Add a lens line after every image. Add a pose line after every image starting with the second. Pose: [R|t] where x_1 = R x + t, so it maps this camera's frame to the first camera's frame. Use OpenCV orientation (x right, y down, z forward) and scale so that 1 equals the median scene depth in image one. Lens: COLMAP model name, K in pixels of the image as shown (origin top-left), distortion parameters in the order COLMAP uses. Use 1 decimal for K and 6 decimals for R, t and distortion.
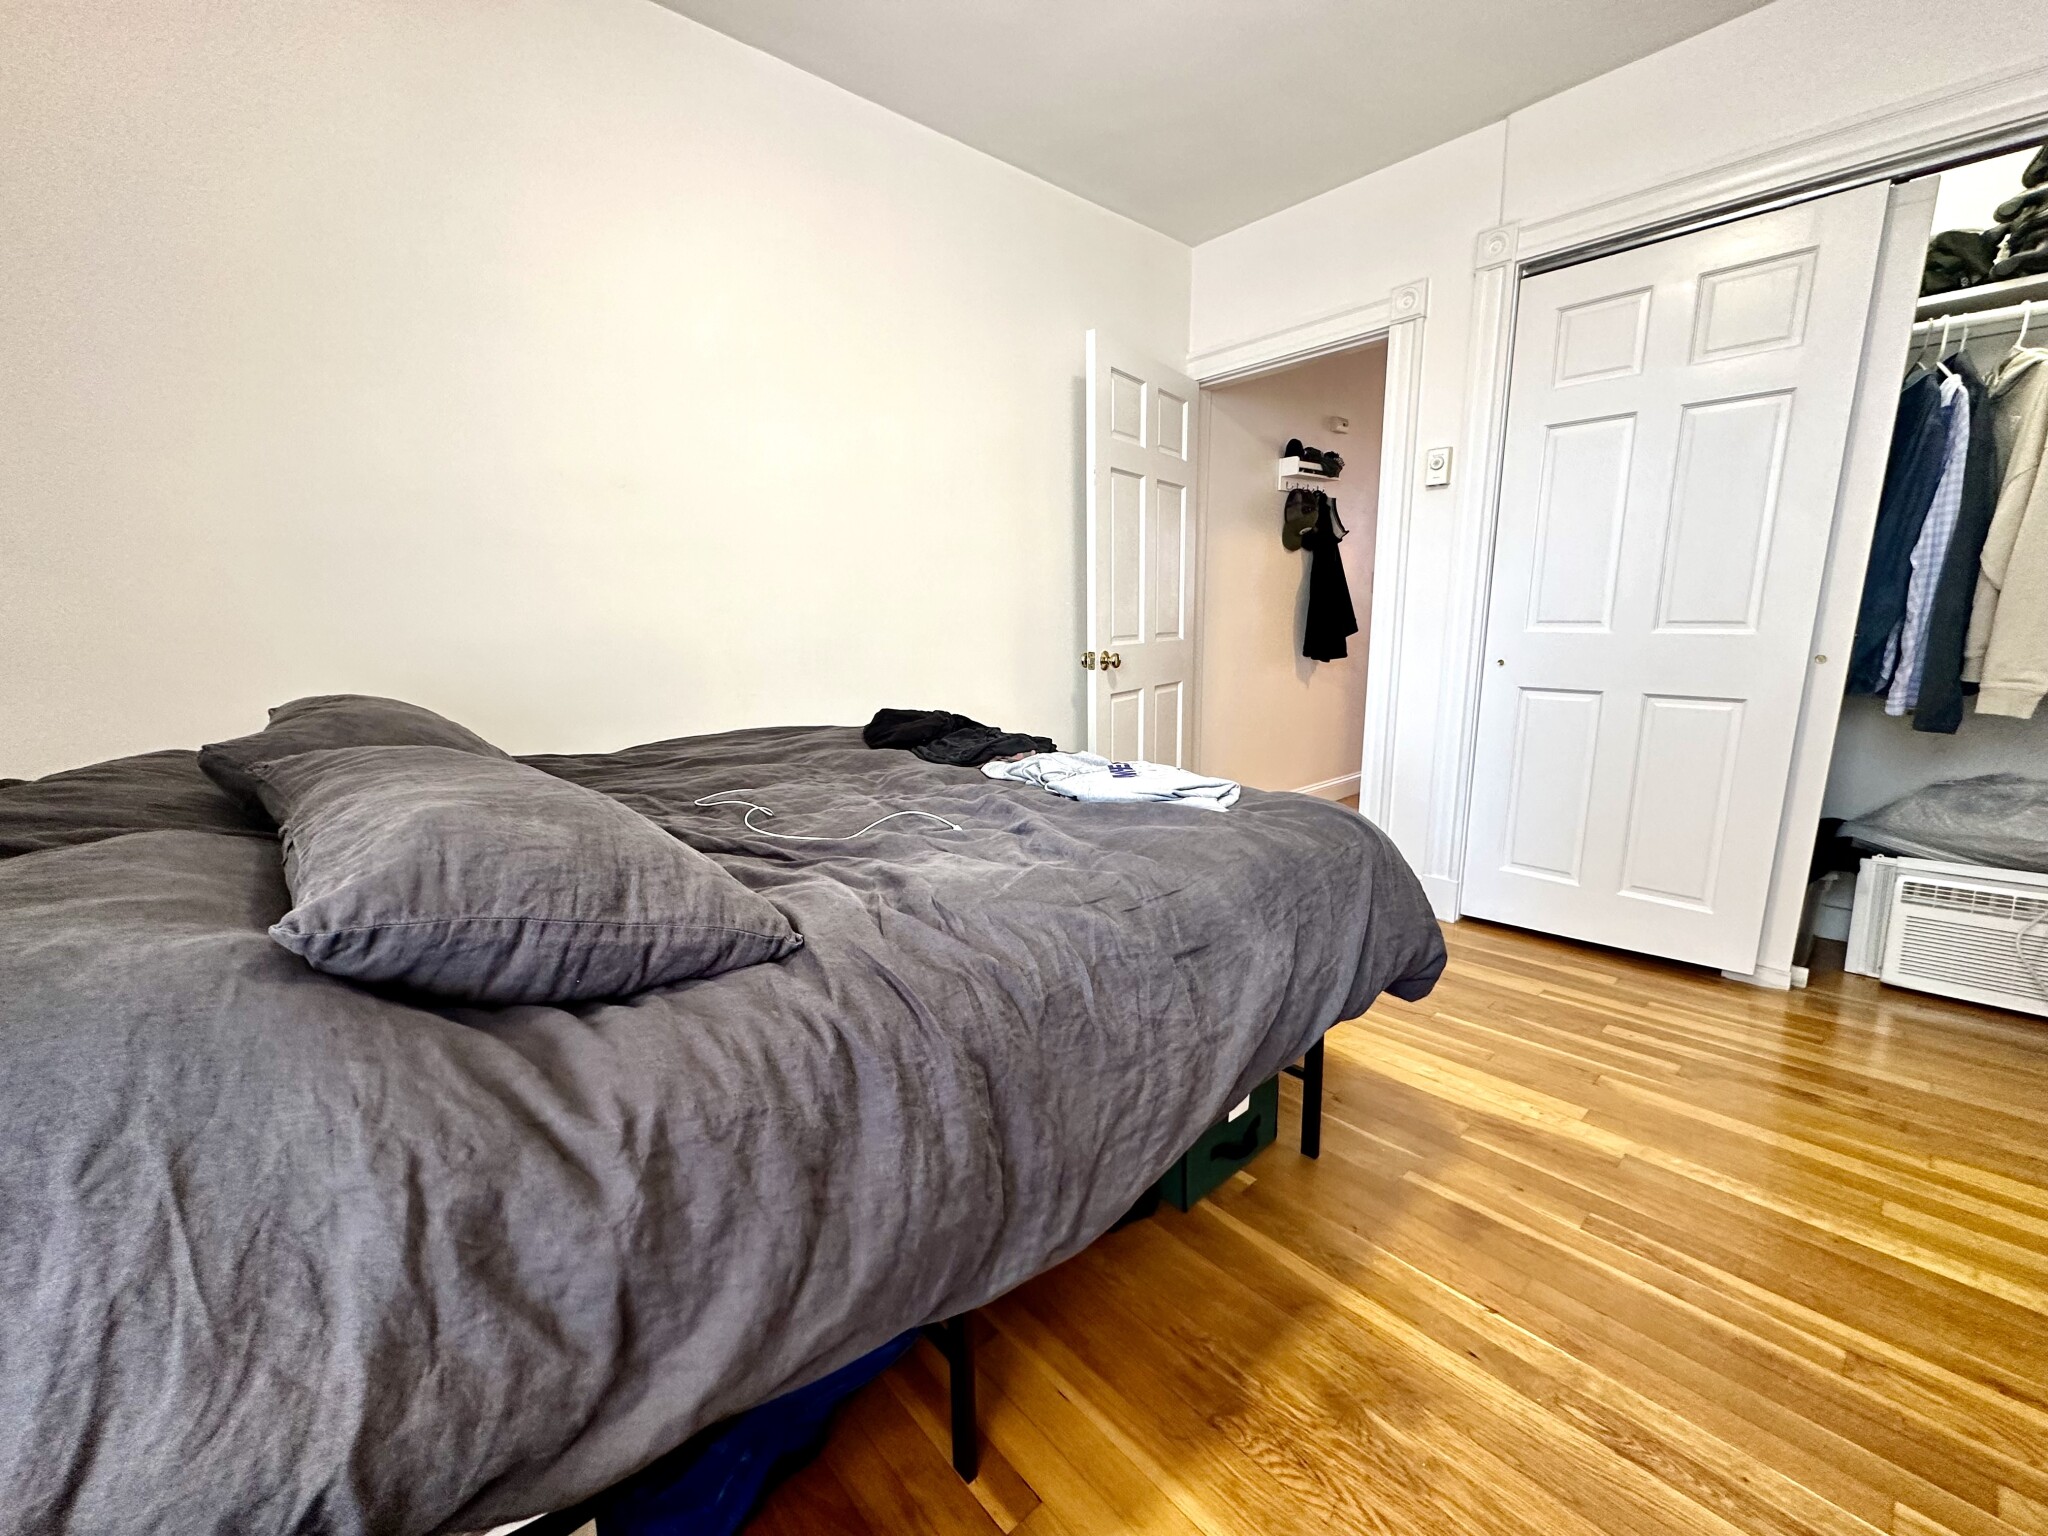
lens RADIAL K [[811.1, 0, 1025.0], [0, 811.1, 765.7], [0, 0, 1]] dist [-0.002944, 0.000841]
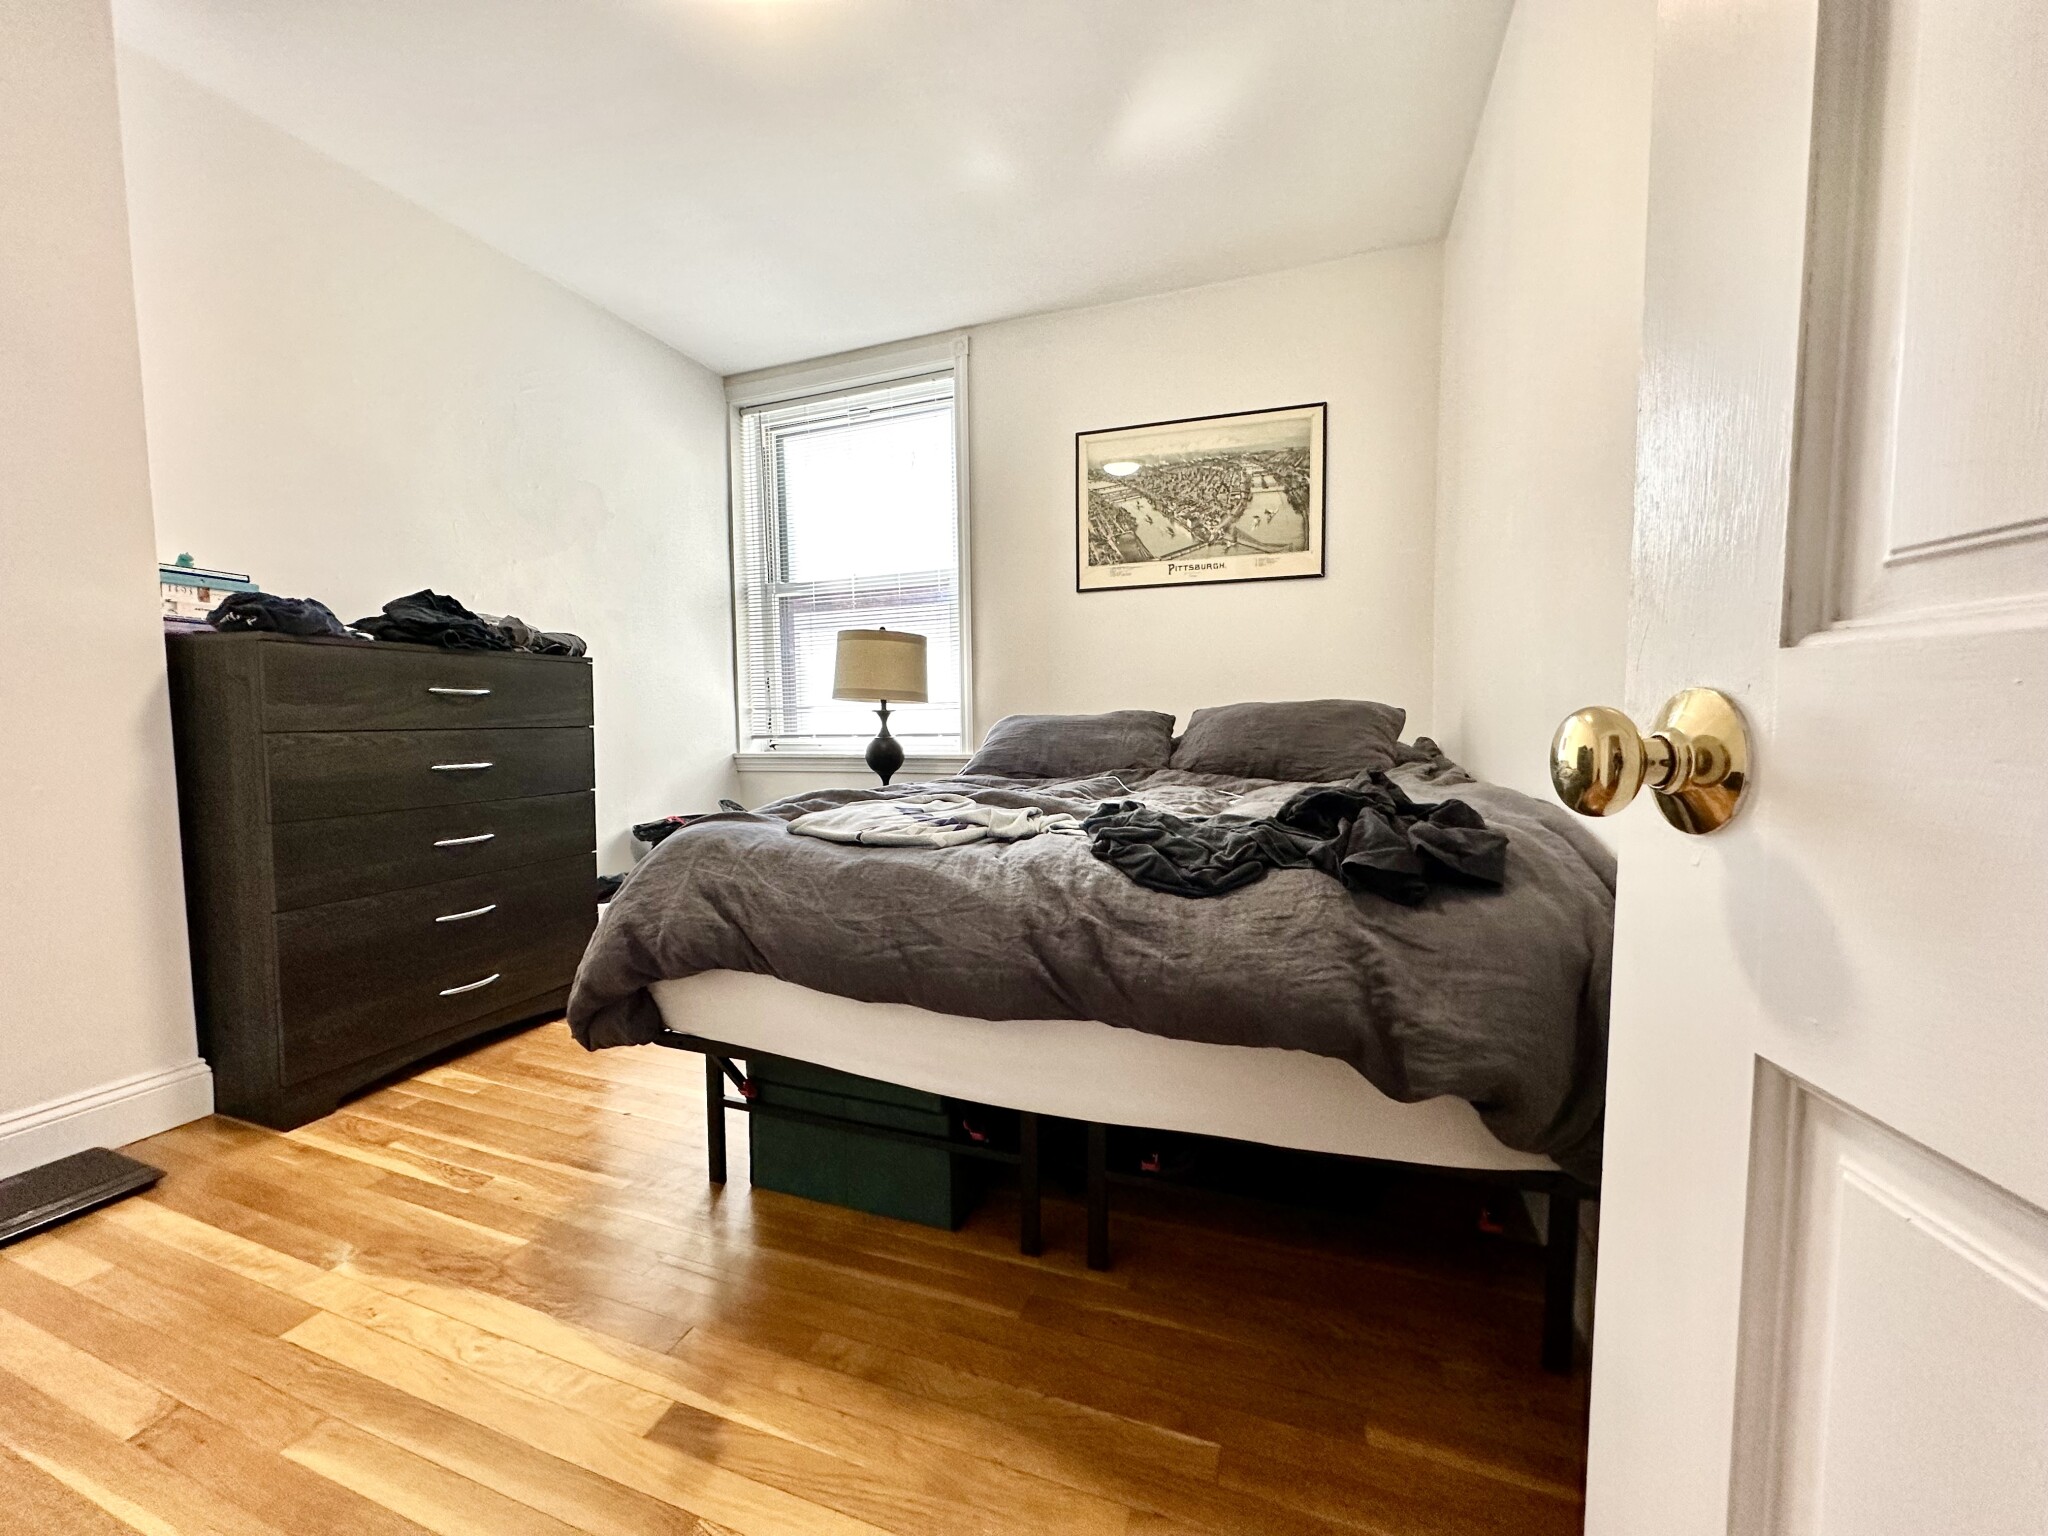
lens RADIAL K [[811.1, 0, 1020.4], [0, 811.1, 766.0], [0, 0, 1]] dist [-0.002944, 0.000841]
pose [[-0.877818, 0.060045, -0.475215, 0.512491], [-0.062031, 0.969507, 0.237083, -0.298891], [0.474960, 0.237594, -0.847327, 2.073058]]
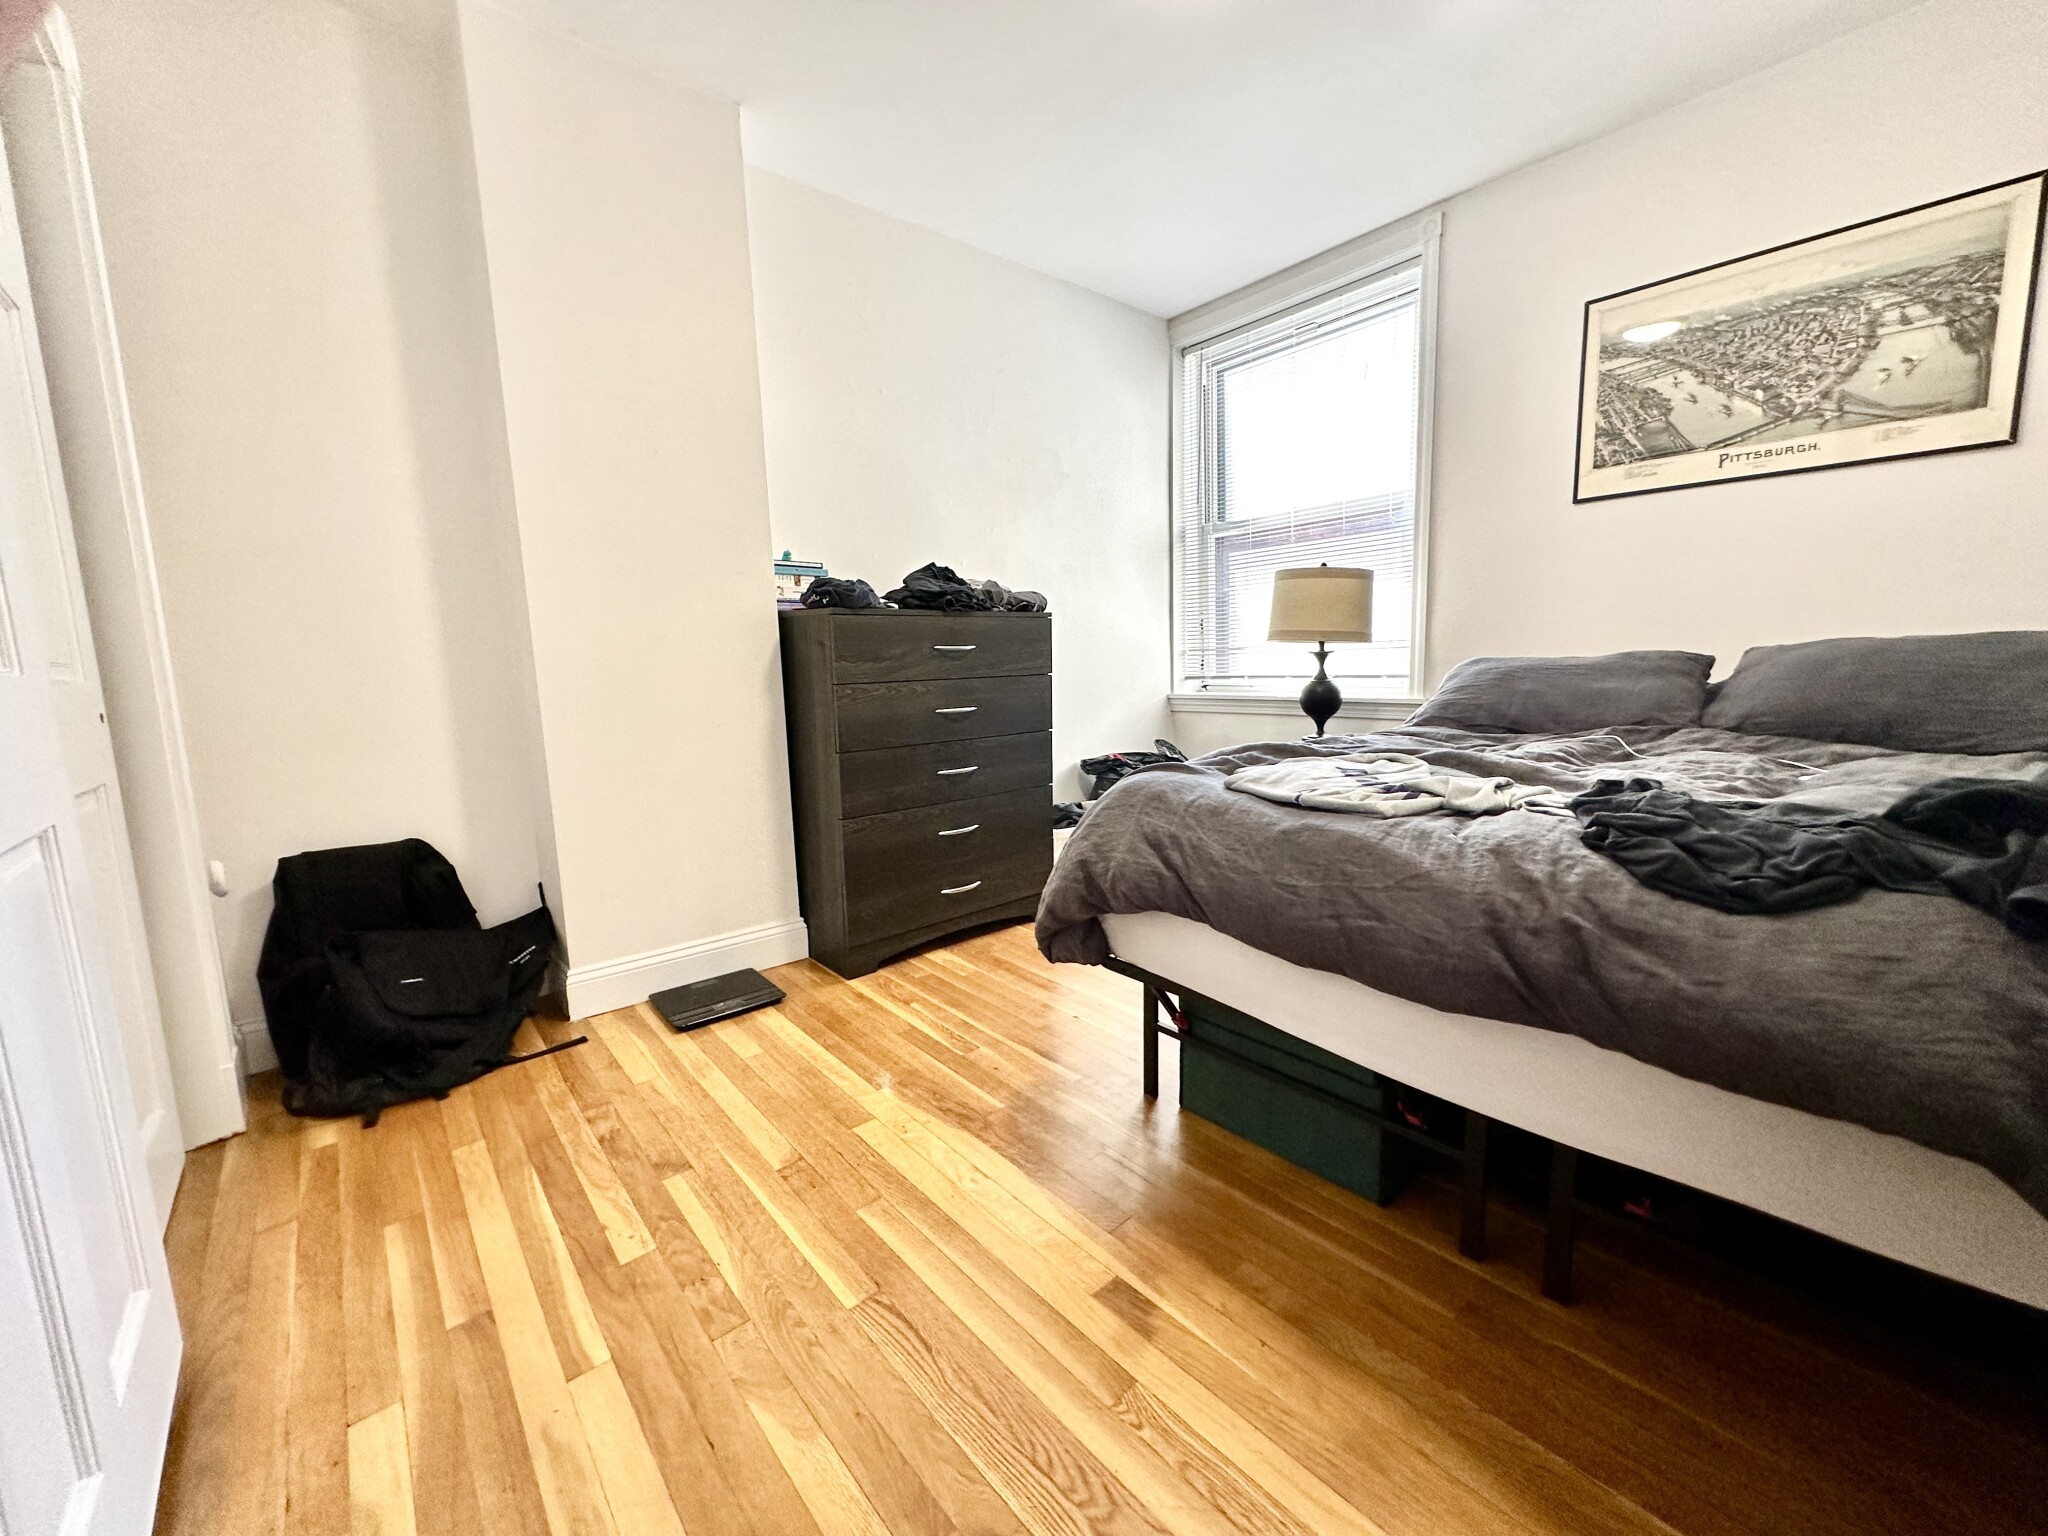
lens RADIAL K [[811.1, 0, 1022.8], [0, 811.1, 765.6], [0, 0, 1]] dist [-0.002944, 0.000841]
pose [[-0.998652, 0.048723, 0.017873, 0.530600], [0.051882, 0.945803, 0.320570, -0.334400], [-0.001285, 0.321065, -0.947056, 2.075544]]
